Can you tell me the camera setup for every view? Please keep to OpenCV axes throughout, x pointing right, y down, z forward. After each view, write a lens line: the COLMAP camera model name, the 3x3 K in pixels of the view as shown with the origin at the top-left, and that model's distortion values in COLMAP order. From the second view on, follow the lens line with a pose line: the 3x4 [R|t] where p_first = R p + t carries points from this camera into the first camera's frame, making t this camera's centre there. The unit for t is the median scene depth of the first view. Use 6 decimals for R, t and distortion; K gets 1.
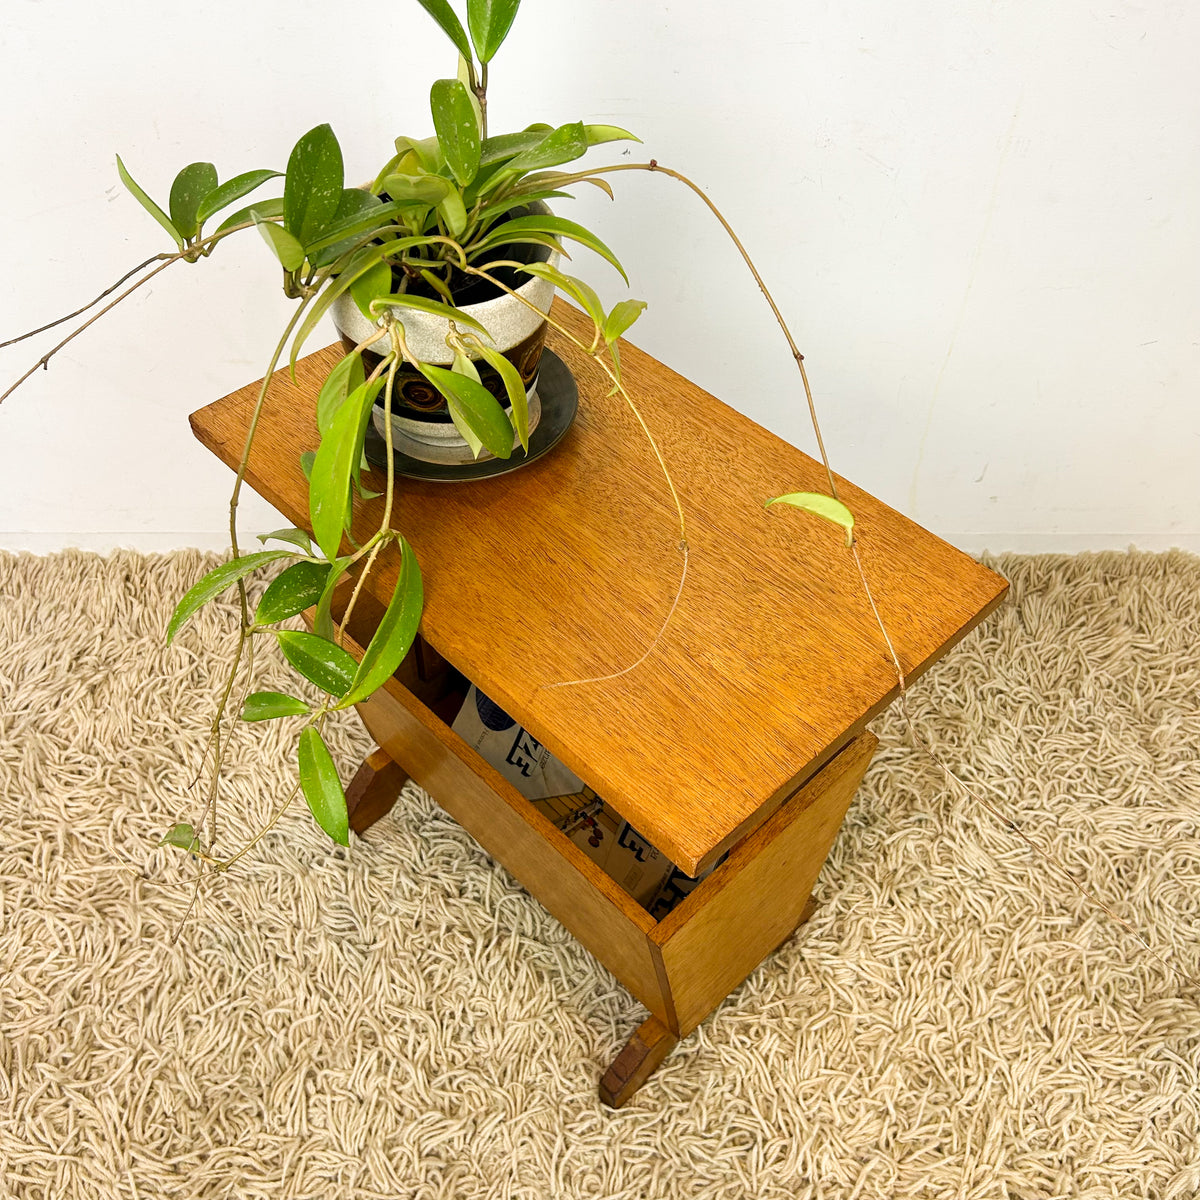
lens RADIAL K [[1211.6, 0, 596.1], [0, 1211.6, 600.8], [0, 0, 1]] dist [0.074760, -0.173428]
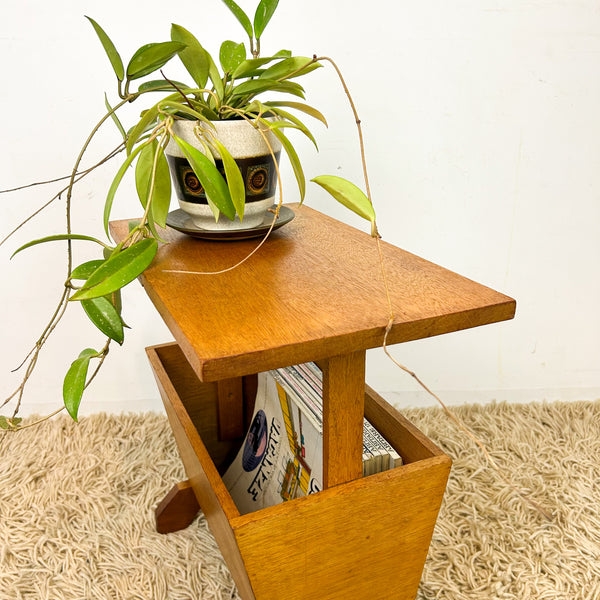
lens RADIAL K [[612.0, 0, 300.6], [0, 612.0, 295.1], [0, 0, 1]] dist [0.000311, 0.019111]
pose [[0.999205, -0.036002, 0.017138, -0.061324], [0.039824, 0.879752, -0.473763, 0.291028], [0.001979, 0.474069, 0.880486, 0.157340]]
